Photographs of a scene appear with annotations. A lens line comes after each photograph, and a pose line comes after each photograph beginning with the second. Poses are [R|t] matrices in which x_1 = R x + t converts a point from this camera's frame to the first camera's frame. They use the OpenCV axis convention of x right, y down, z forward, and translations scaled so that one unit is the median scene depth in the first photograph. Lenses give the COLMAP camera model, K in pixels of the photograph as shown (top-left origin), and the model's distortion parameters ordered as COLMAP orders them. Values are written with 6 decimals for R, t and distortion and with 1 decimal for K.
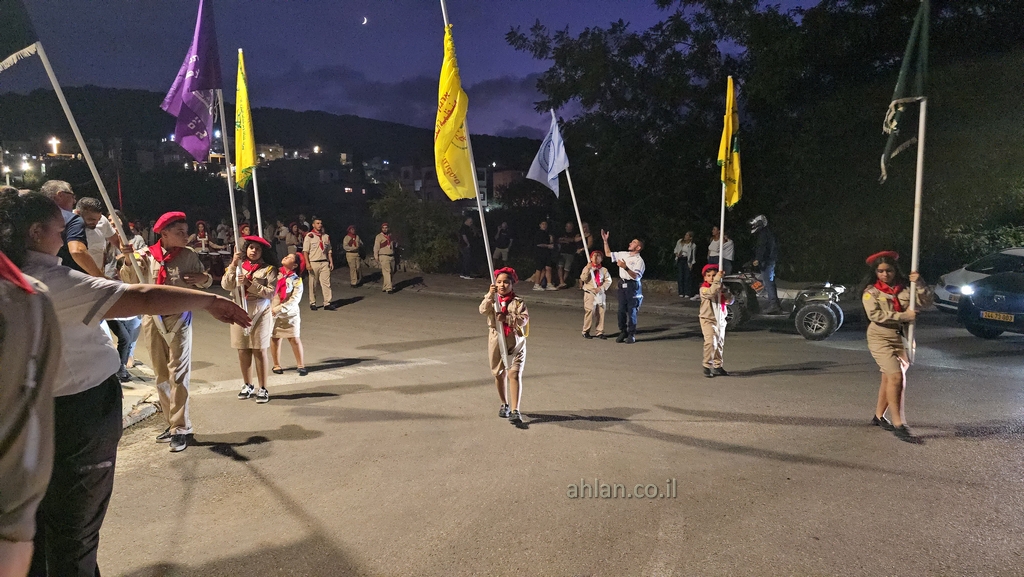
lens RADIAL K [[679.4, 0, 495.2], [0, 679.4, 288.5], [0, 0, 1]] dist [0.060769, -0.051168]
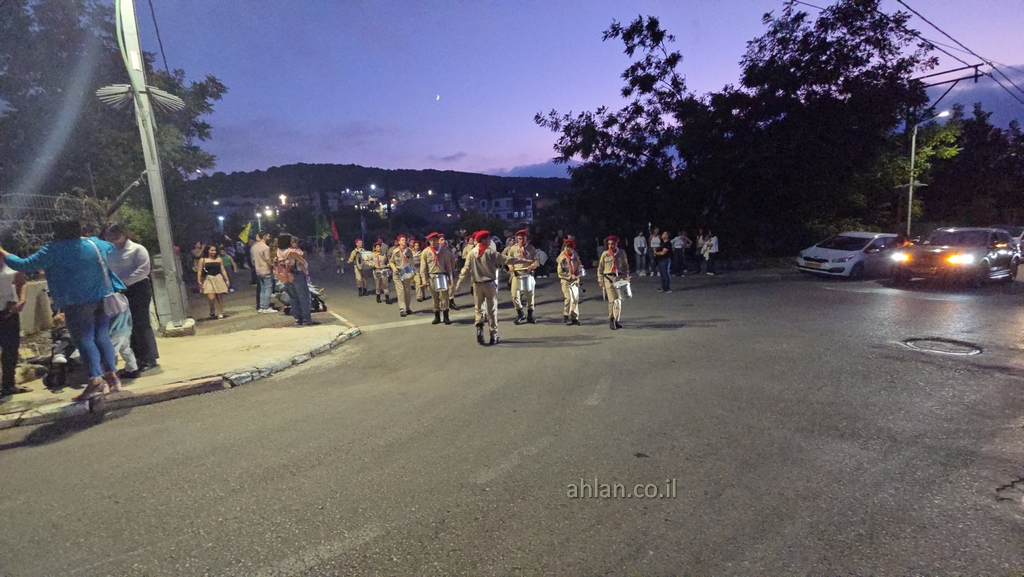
lens RADIAL K [[414.9, 0, 508.1], [0, 414.9, 286.7], [0, 0, 1]] dist [0.000021, -0.002232]
pose [[0.995995, -0.038486, -0.080701, 0.018366], [0.041344, 0.998564, 0.034056, 0.003648], [0.079274, -0.037256, 0.996156, -0.040264]]
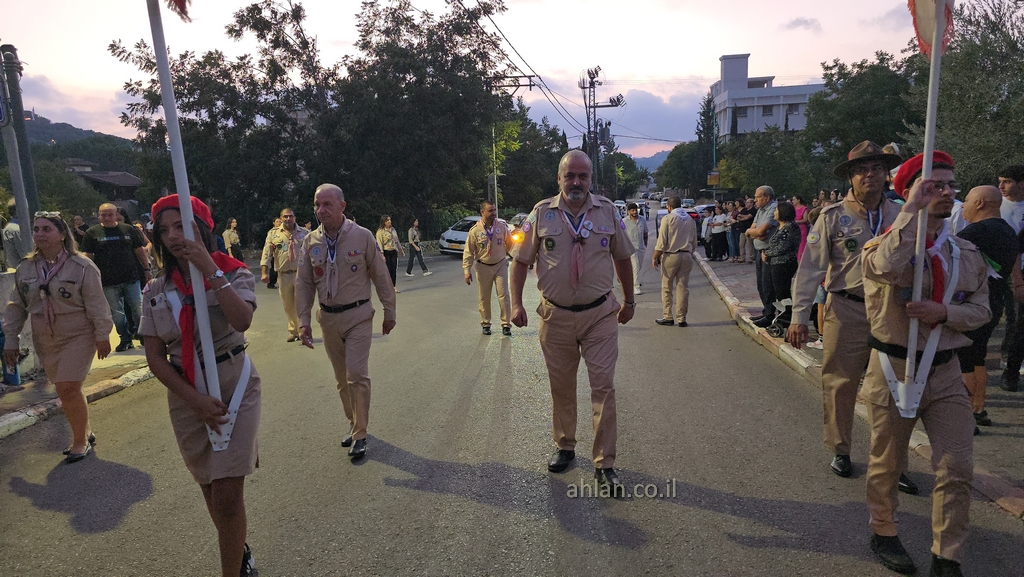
lens RADIAL K [[679.4, 0, 504.4], [0, 679.4, 291.4], [0, 0, 1]] dist [0.060769, -0.051168]
pose [[0.714628, -0.120710, 0.689011, -0.361084], [0.094844, 0.992623, 0.075531, 0.008904], [-0.693045, 0.011372, 0.720805, -0.281822]]
